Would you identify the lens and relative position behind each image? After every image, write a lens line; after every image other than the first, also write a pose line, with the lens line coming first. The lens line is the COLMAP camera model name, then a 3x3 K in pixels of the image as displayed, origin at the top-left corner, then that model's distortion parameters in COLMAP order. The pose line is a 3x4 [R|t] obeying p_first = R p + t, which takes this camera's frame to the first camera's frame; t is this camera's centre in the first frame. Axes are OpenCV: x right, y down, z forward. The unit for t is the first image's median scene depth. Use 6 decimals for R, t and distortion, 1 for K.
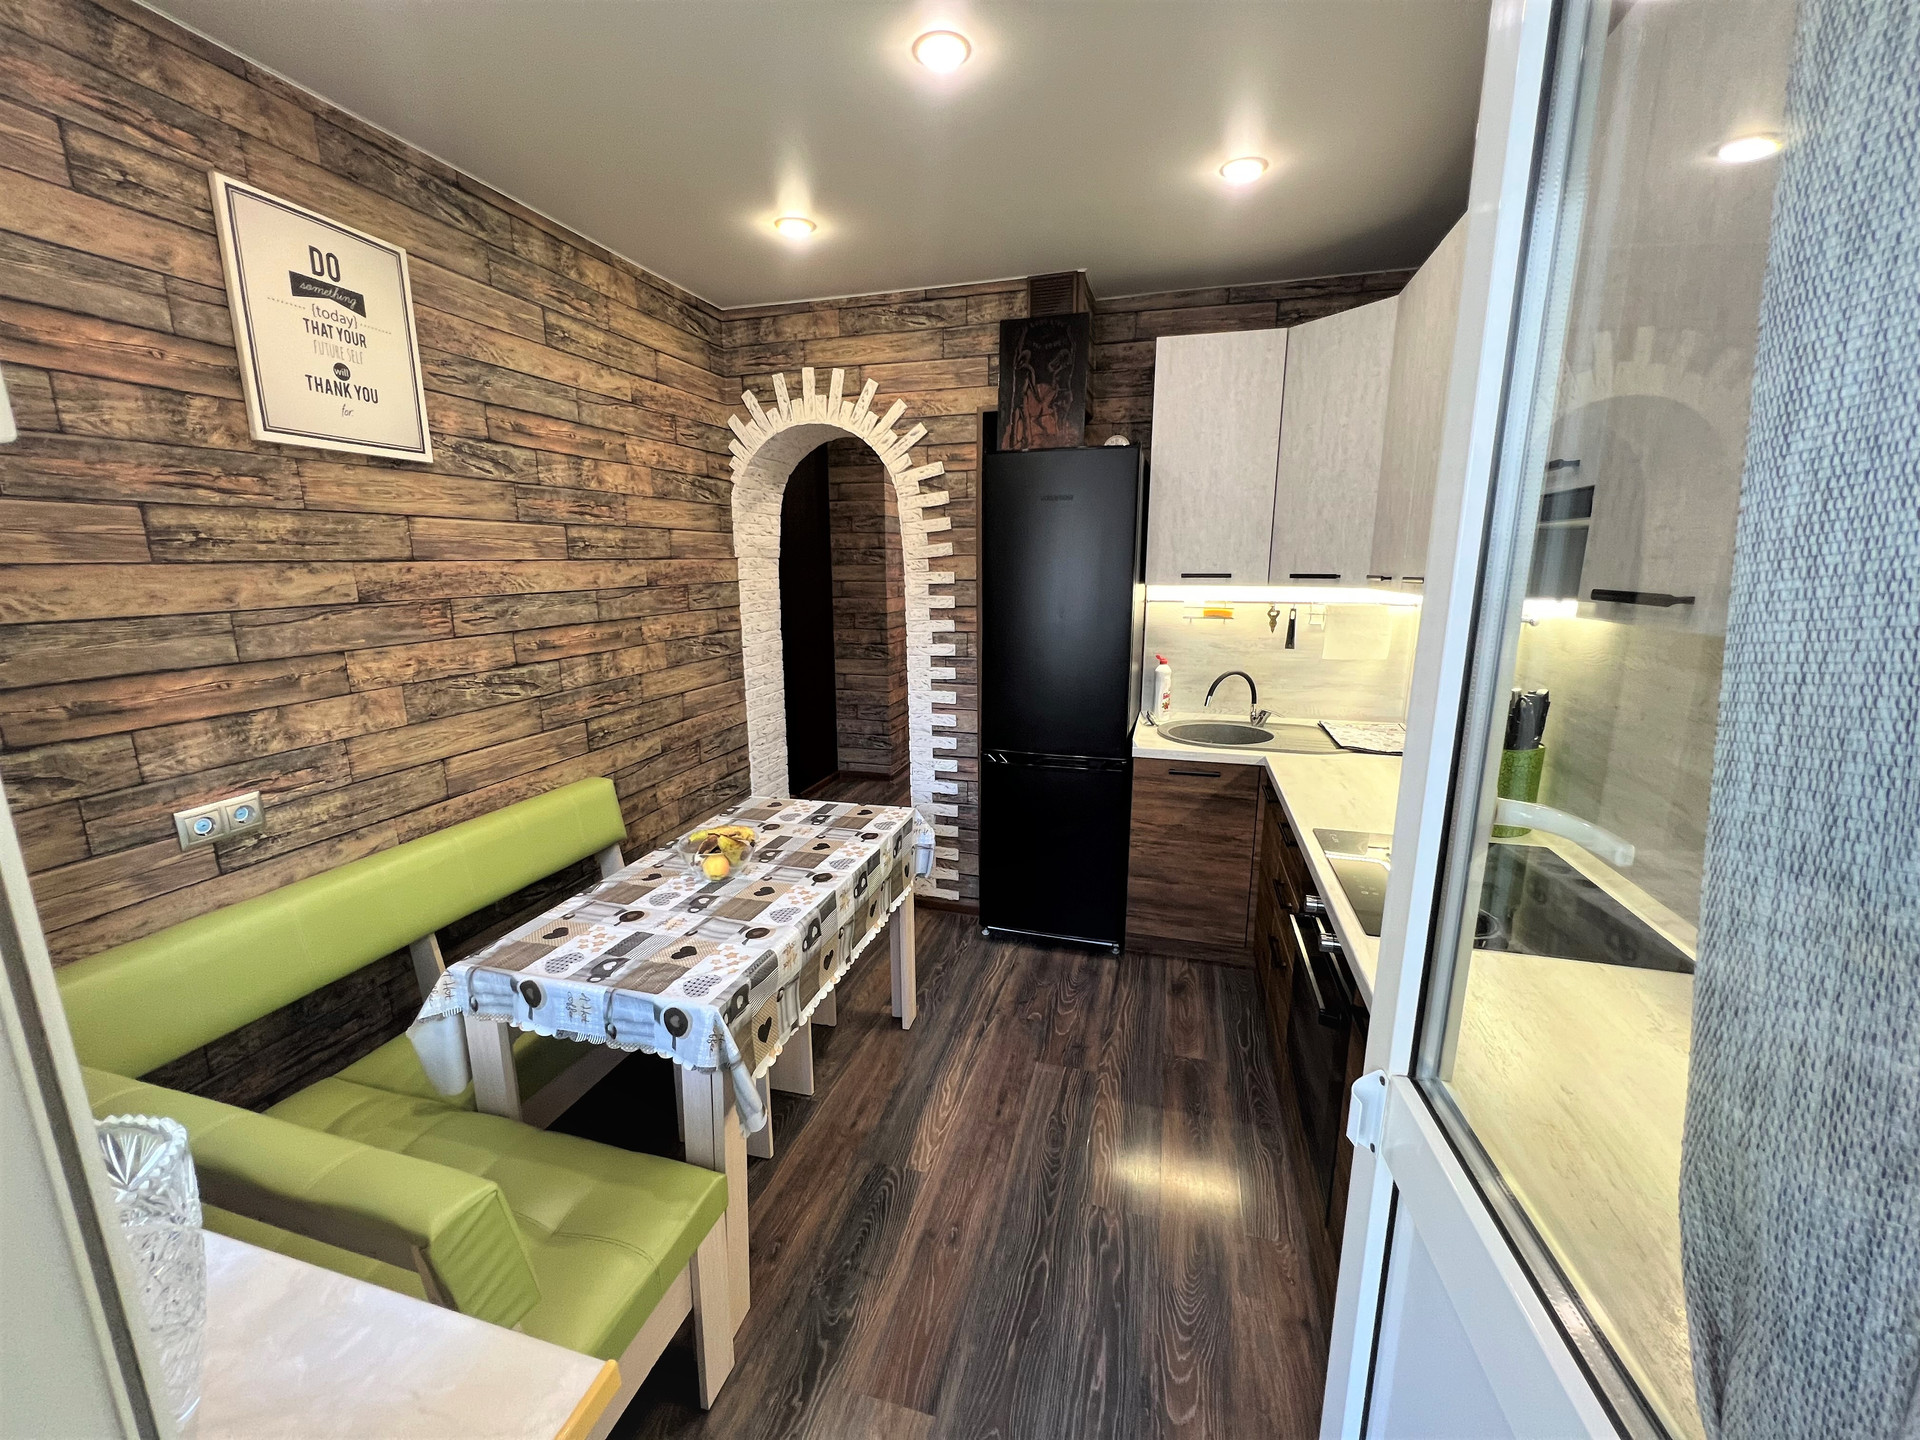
lens RADIAL K [[766.0, 0, 955.9], [0, 766.0, 718.0], [0, 0, 1]] dist [-0.003227, 0.000416]
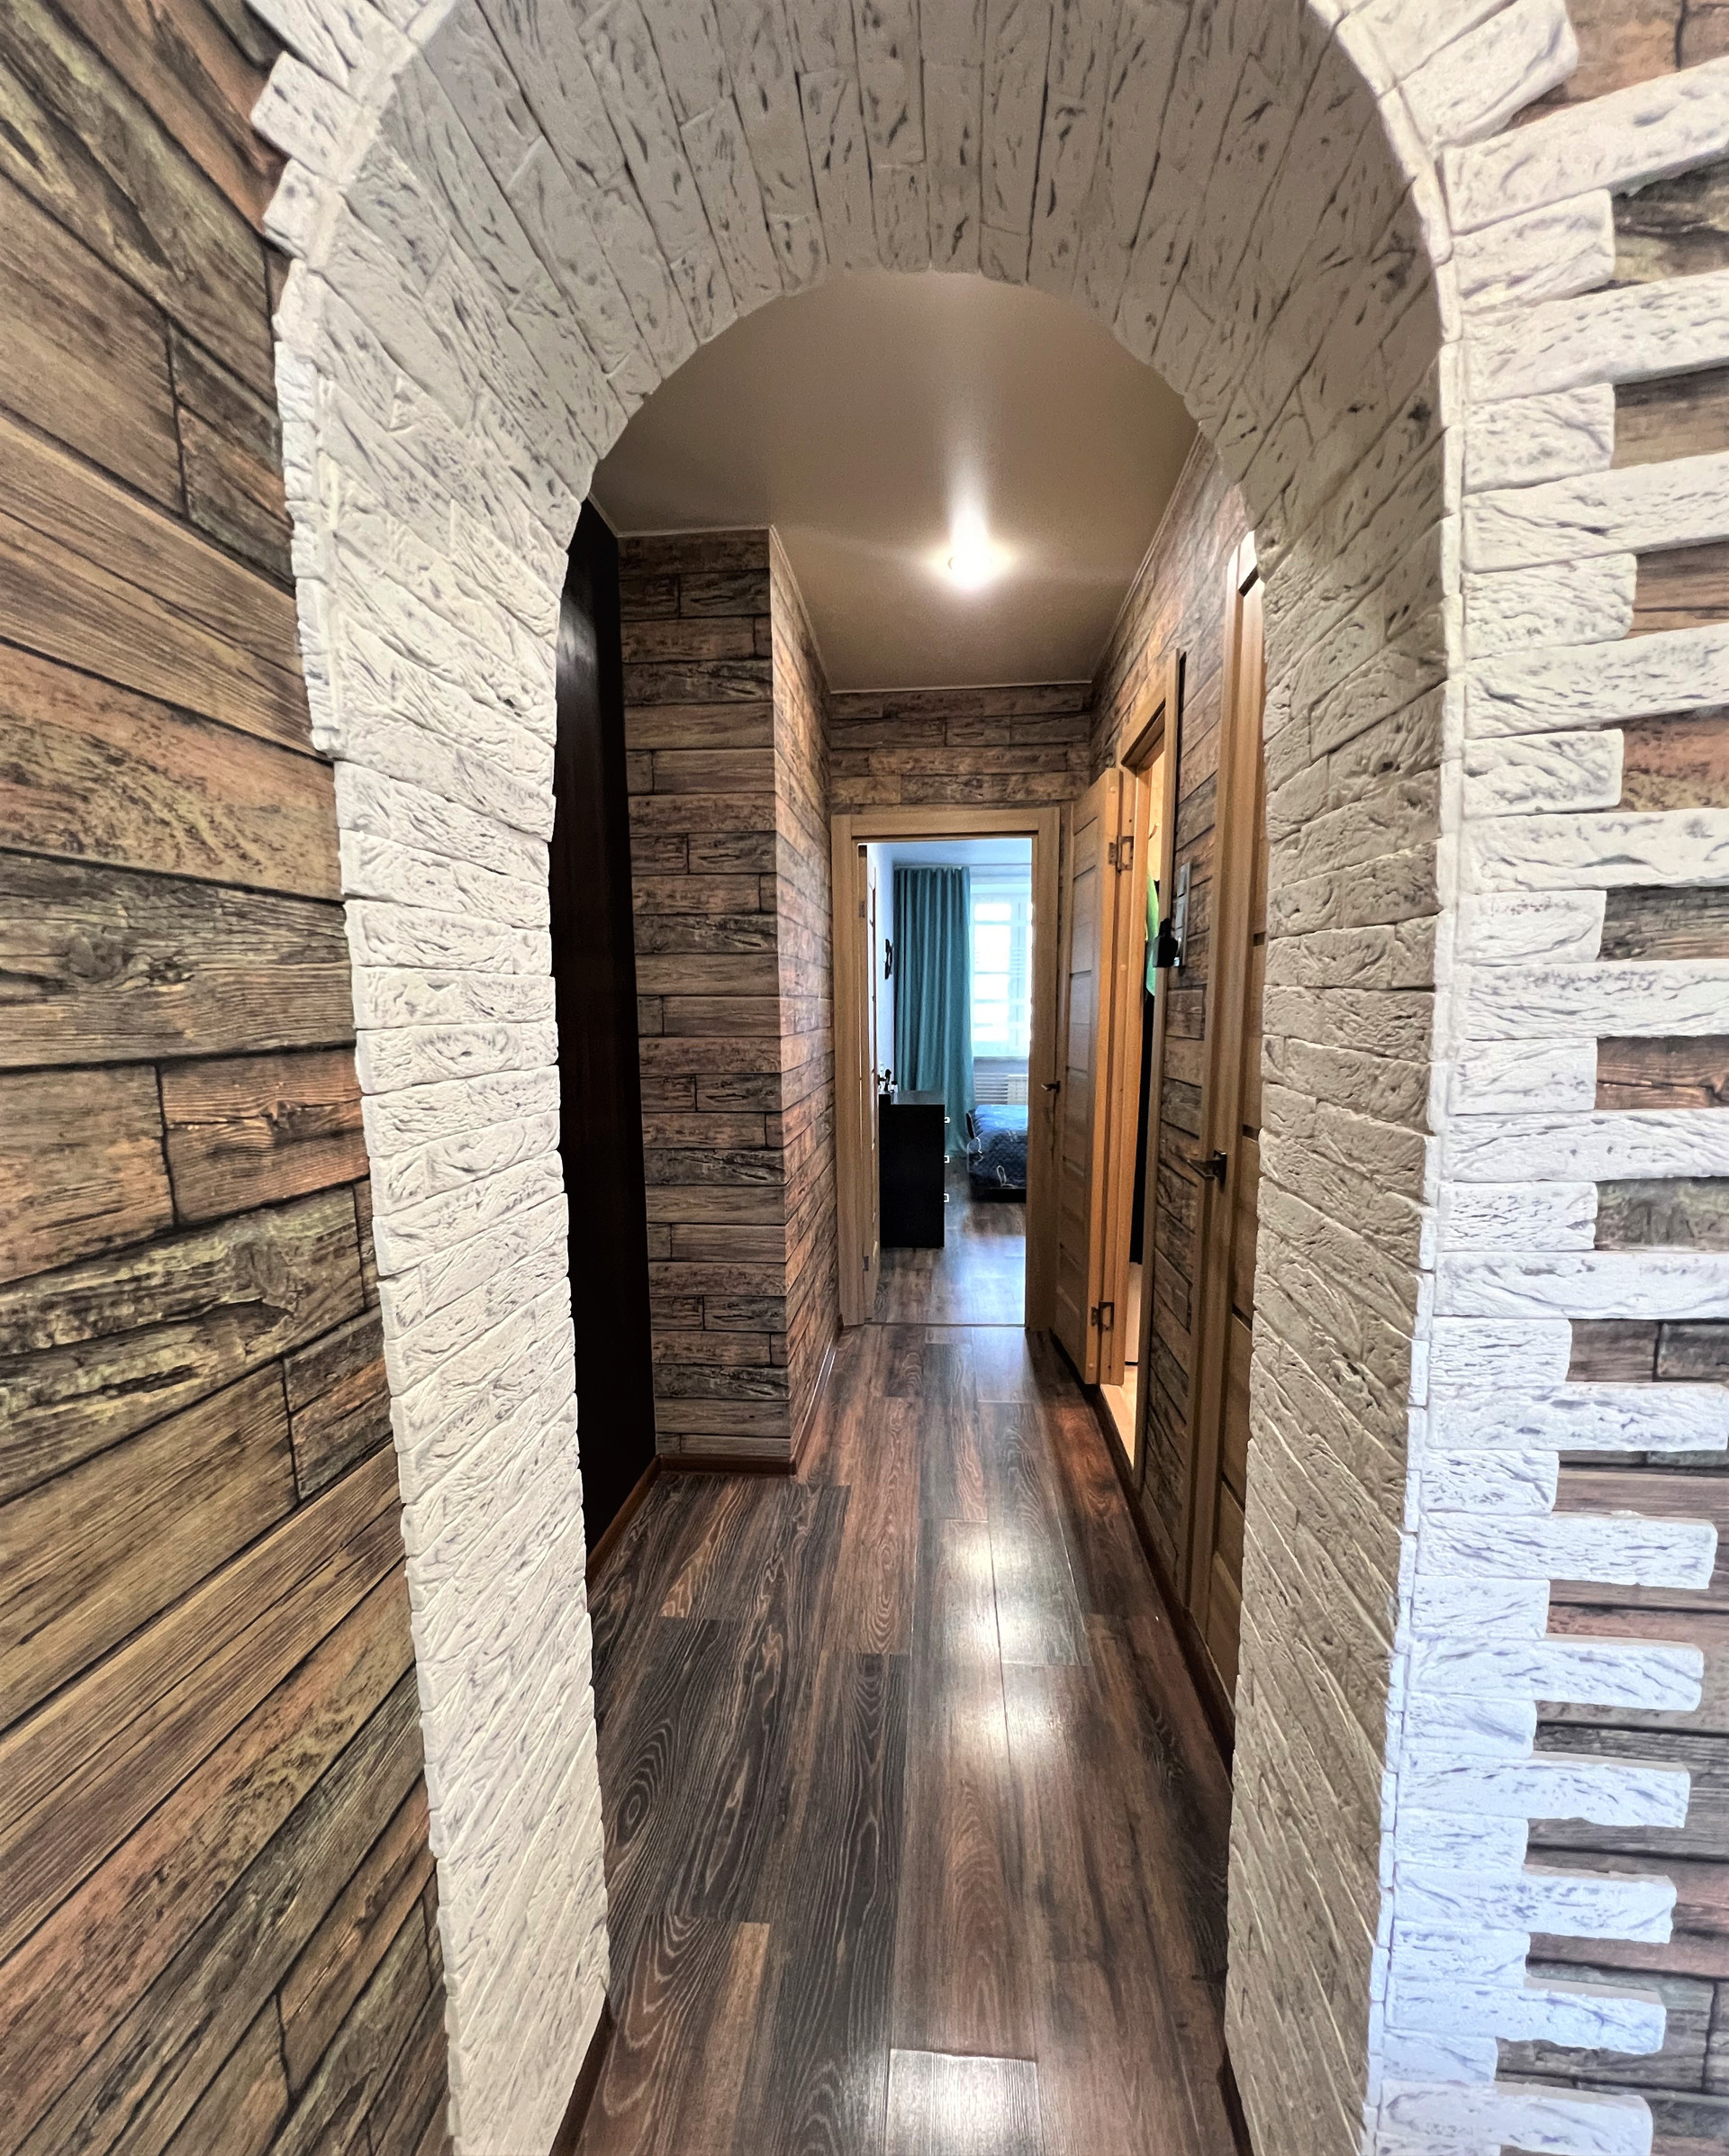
lens RADIAL K [[918.9, 0, 863.7], [0, 918.9, 1151.3], [0, 0, 1]] dist [-0.001956, -0.000166]
pose [[0.981875, -0.034361, 0.186386, -0.208906], [0.043302, 0.998088, -0.044115, -0.108938], [-0.184514, 0.051387, 0.981486, 0.776240]]
